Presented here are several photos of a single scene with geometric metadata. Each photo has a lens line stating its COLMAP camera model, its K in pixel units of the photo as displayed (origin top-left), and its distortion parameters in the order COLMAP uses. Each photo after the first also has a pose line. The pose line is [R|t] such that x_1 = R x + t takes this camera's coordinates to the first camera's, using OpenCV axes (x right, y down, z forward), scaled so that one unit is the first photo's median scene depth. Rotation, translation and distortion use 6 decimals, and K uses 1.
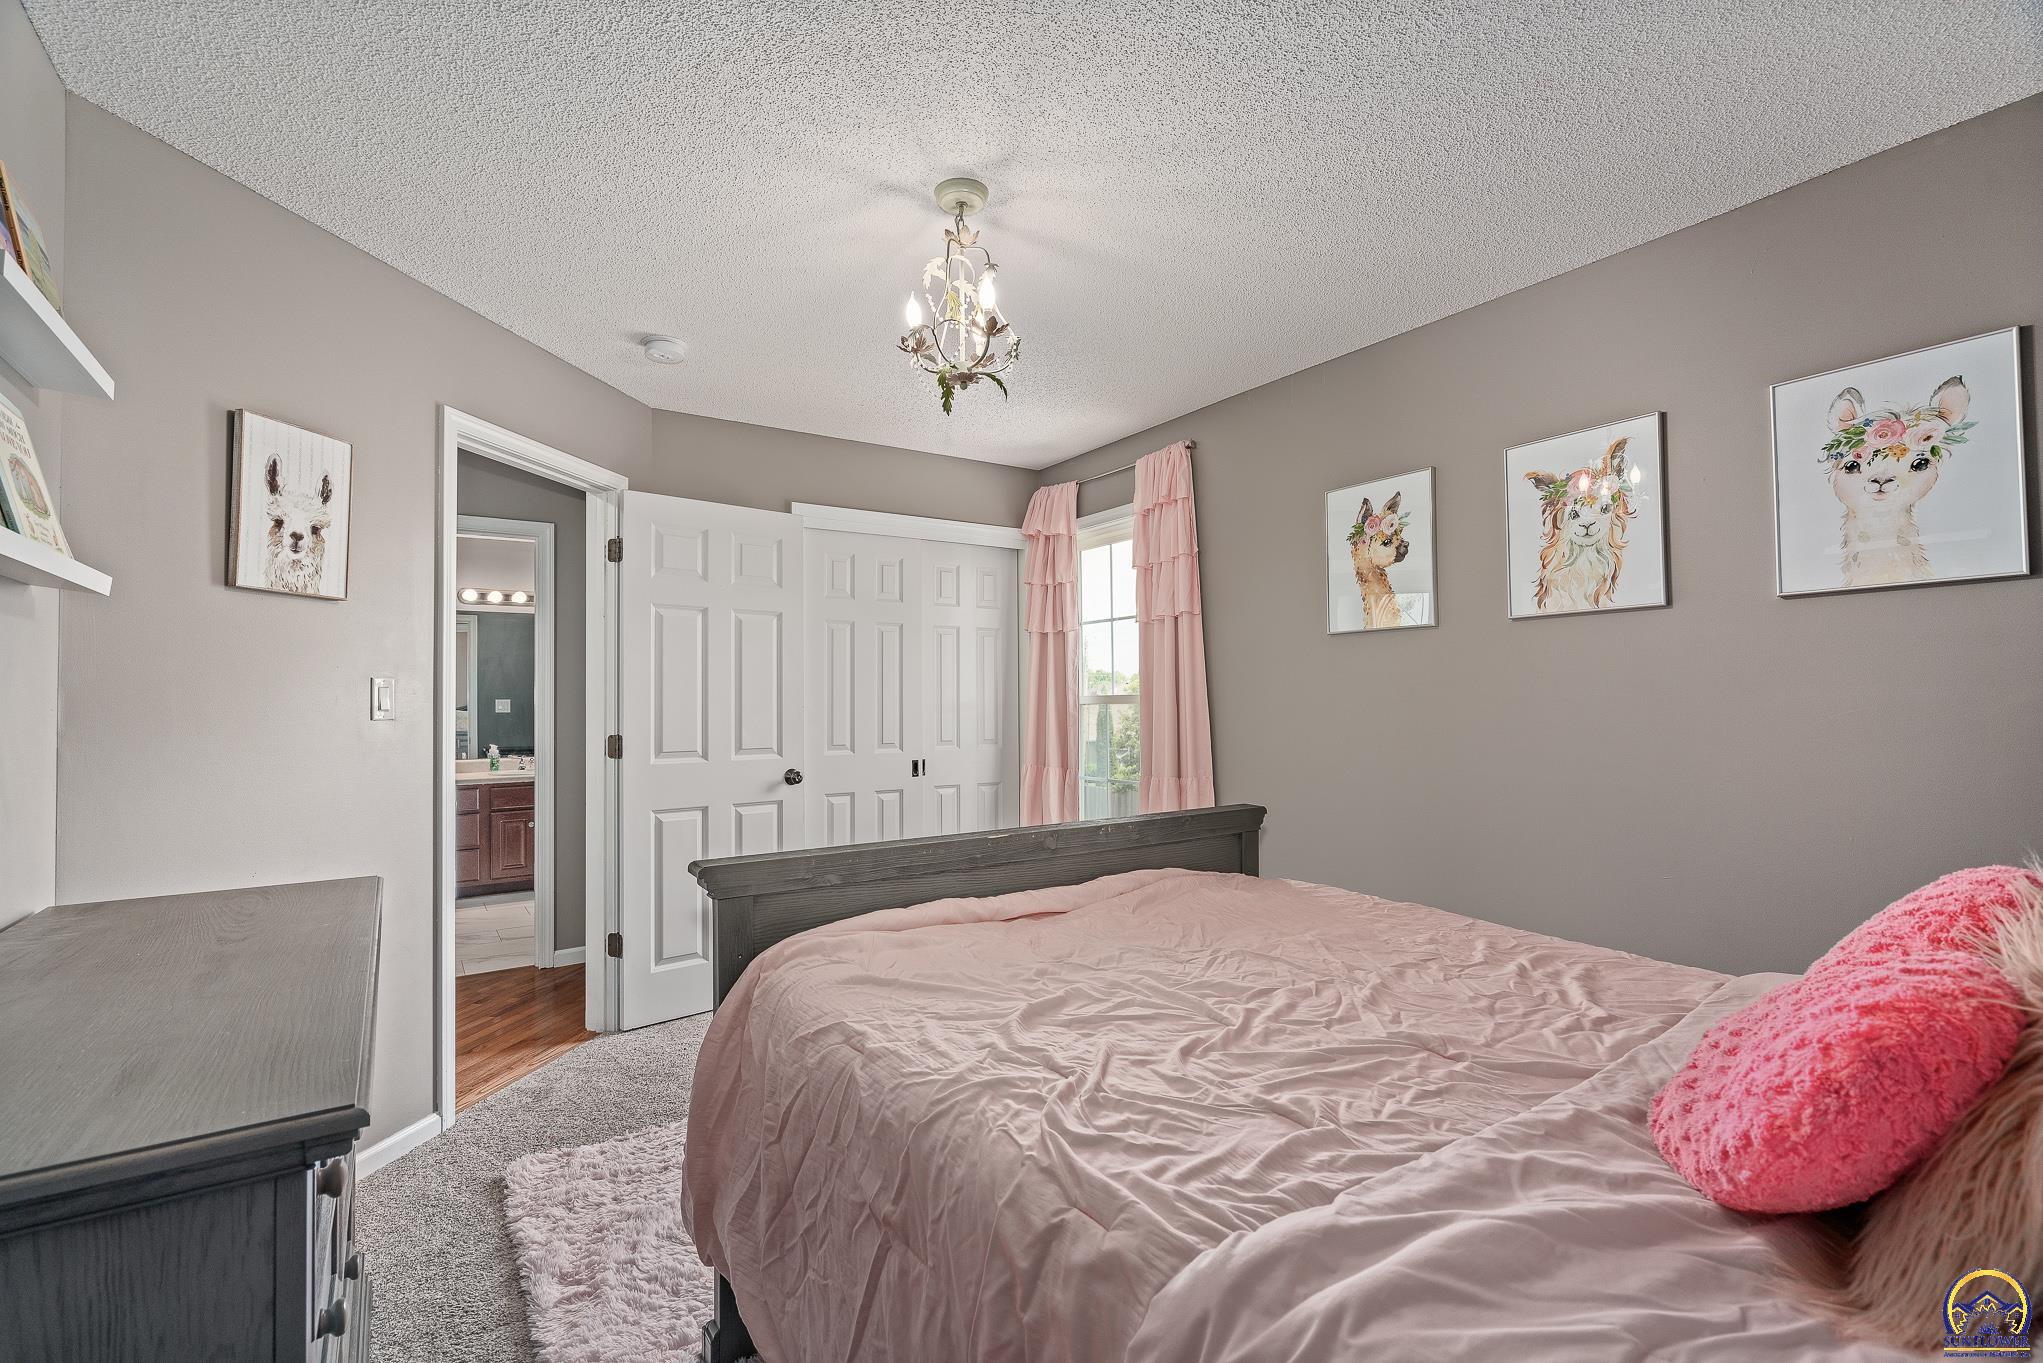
lens RADIAL K [[915.9, 0, 1021.5], [0, 915.9, 681.5], [0, 0, 1]] dist [-0.000301, 0.000287]
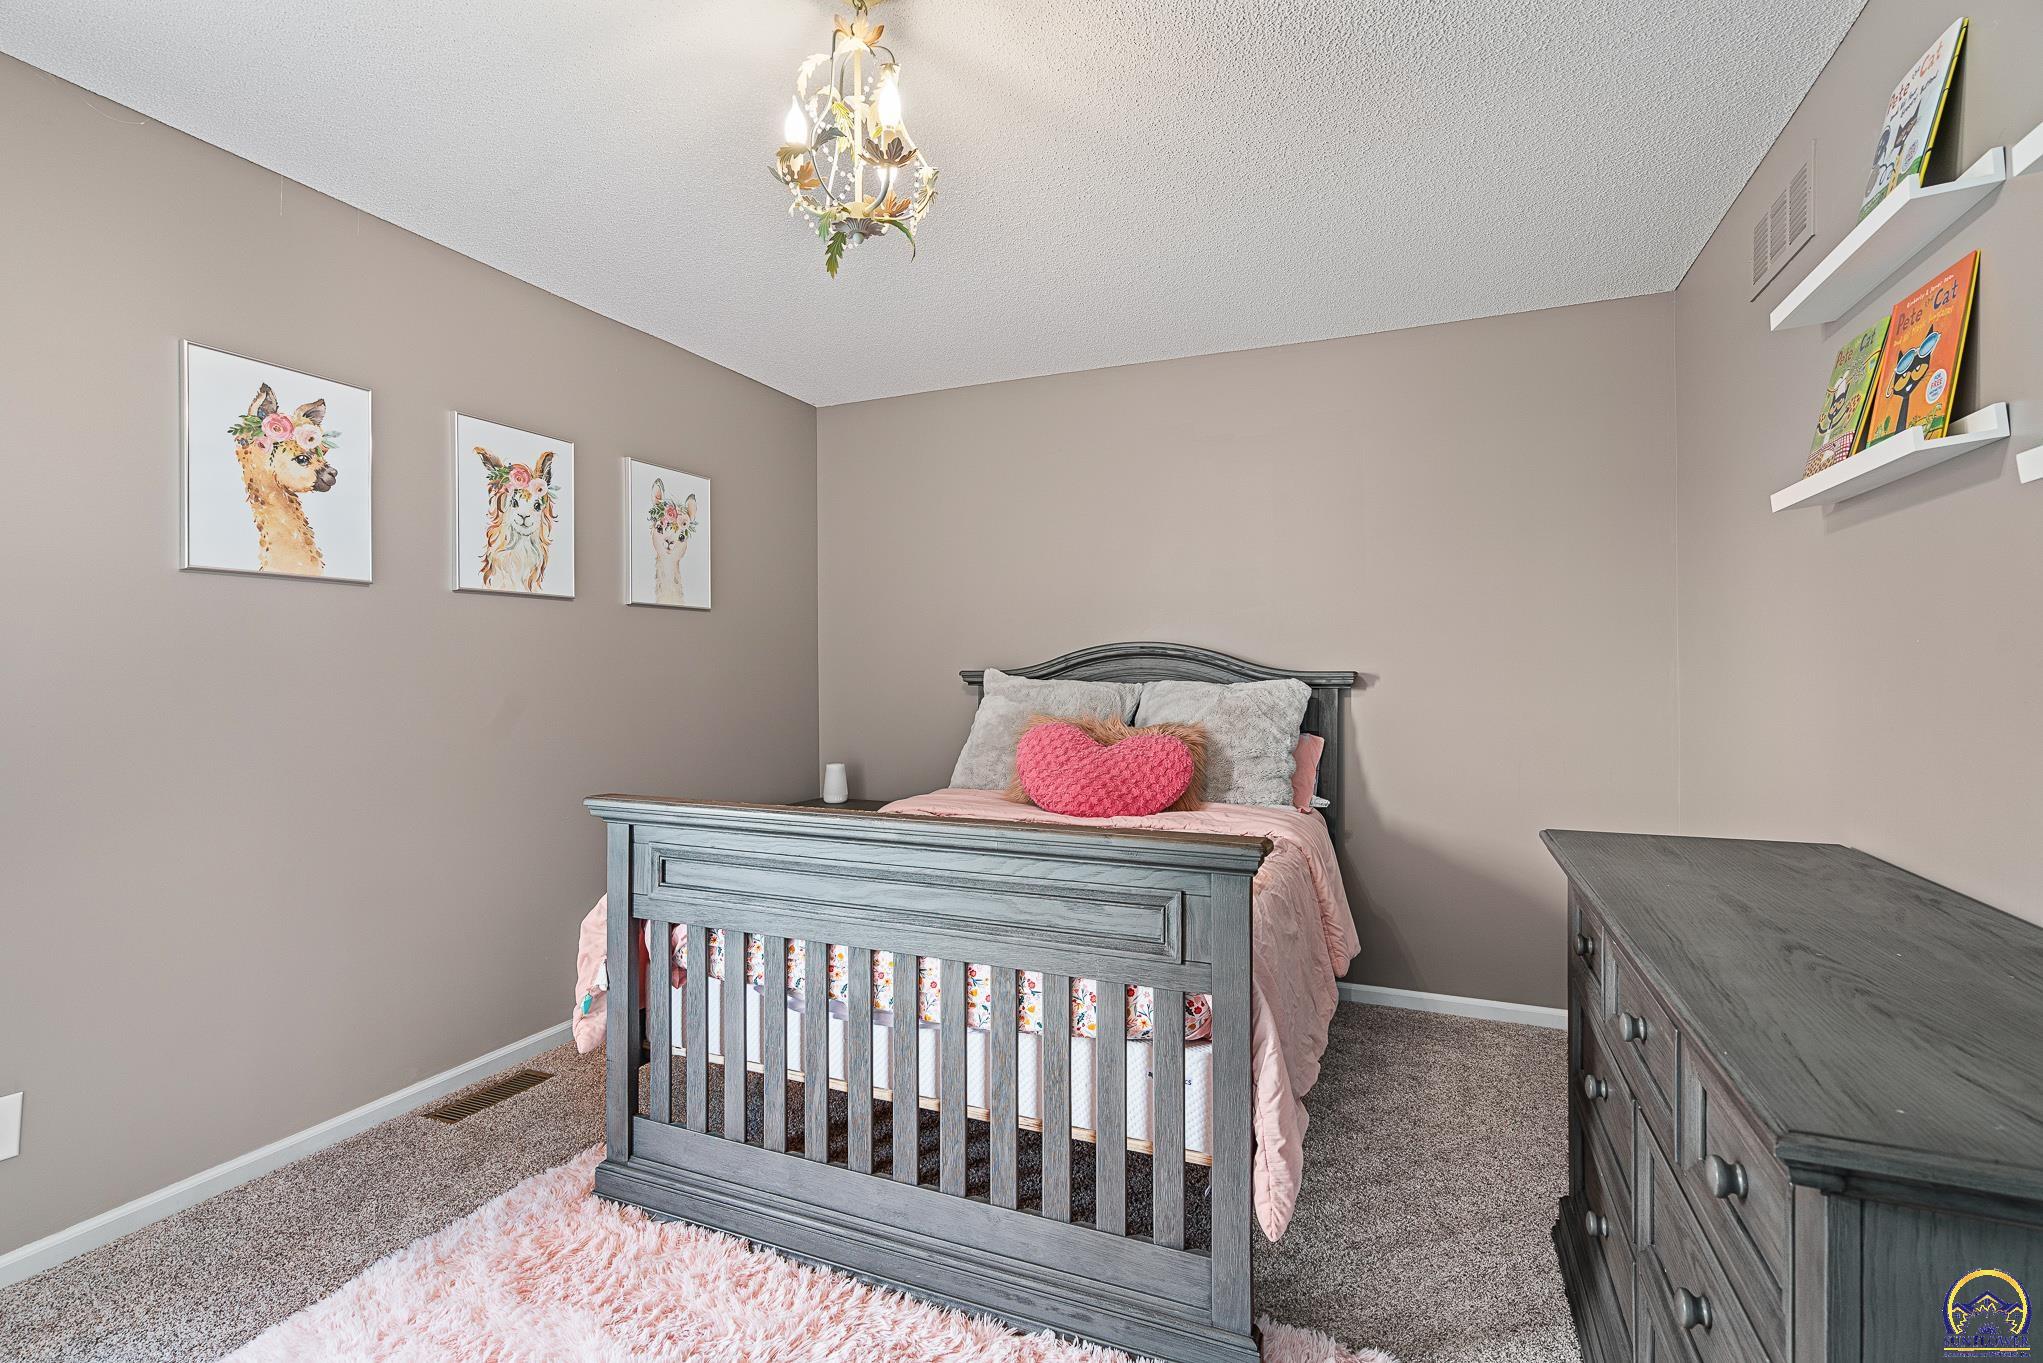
lens RADIAL K [[923.8, 0, 1012.5], [0, 923.8, 662.0], [0, 0, 1]] dist [-0.000351, 0.000527]
pose [[-0.532371, 0.015909, 0.846361, -0.608162], [-0.015453, 0.999474, -0.028507, 0.027069], [-0.846370, -0.028256, -0.531846, 1.032017]]
